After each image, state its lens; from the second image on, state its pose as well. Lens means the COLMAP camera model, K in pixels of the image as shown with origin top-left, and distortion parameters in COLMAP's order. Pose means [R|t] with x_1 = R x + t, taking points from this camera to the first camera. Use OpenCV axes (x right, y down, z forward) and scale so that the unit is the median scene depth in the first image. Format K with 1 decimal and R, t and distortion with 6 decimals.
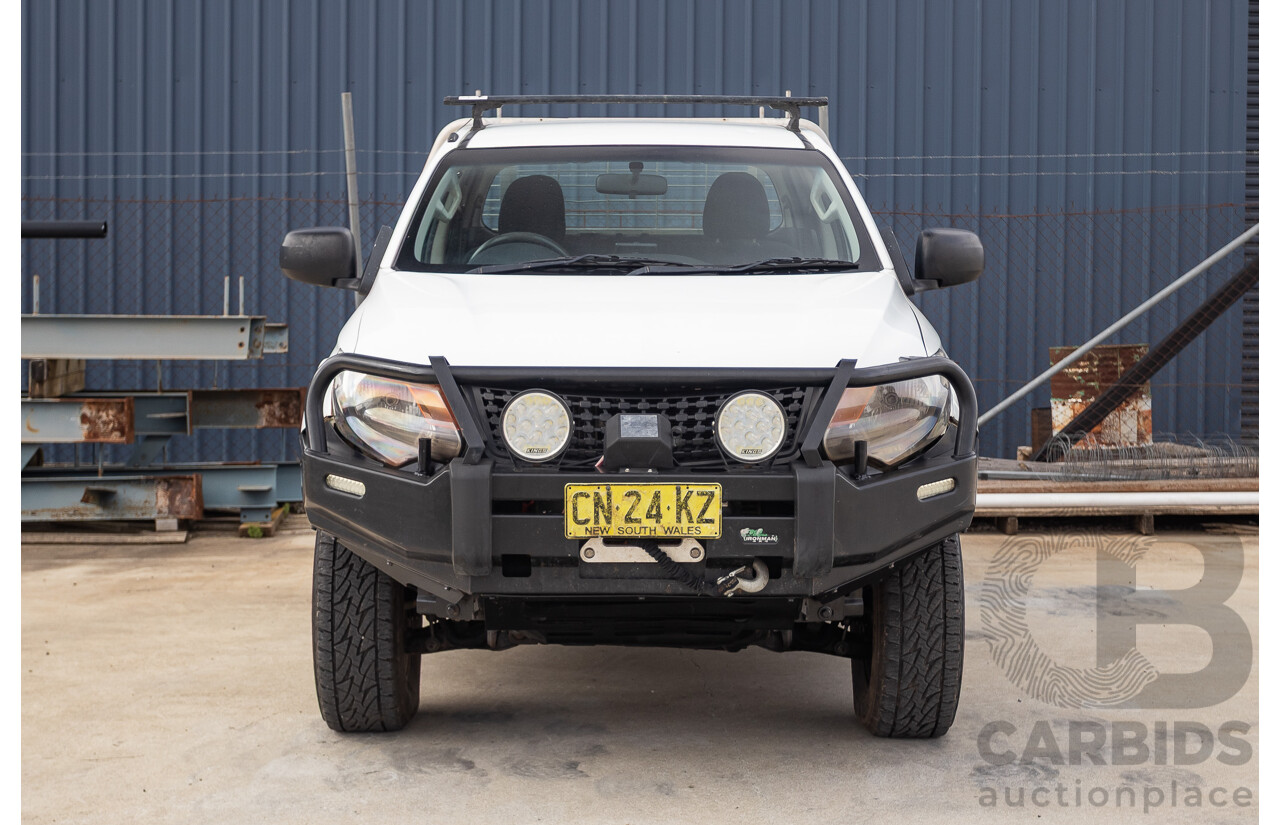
lens RADIAL K [[2124.3, 0, 640.0], [0, 2124.3, 412.5], [0, 0, 1]] dist [-0.011531, 0.095178]
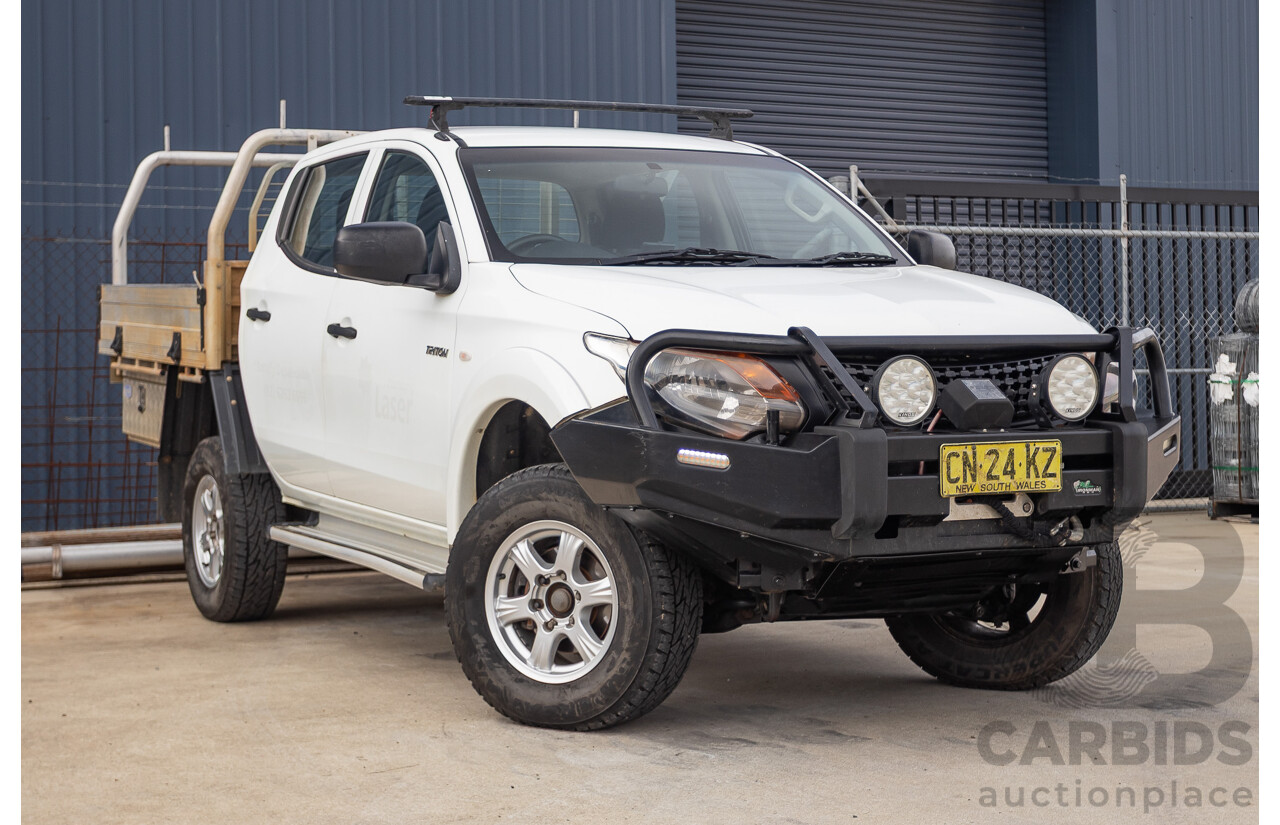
lens RADIAL K [[2124.3, 0, 640.0], [0, 2124.3, 412.5], [0, 0, 1]] dist [-0.011531, 0.095178]
pose [[0.896749, -0.024994, 0.441834, -0.626594], [0.041840, 0.998720, -0.028421, 0.041120], [-0.440558, 0.043972, 0.896647, 0.126814]]
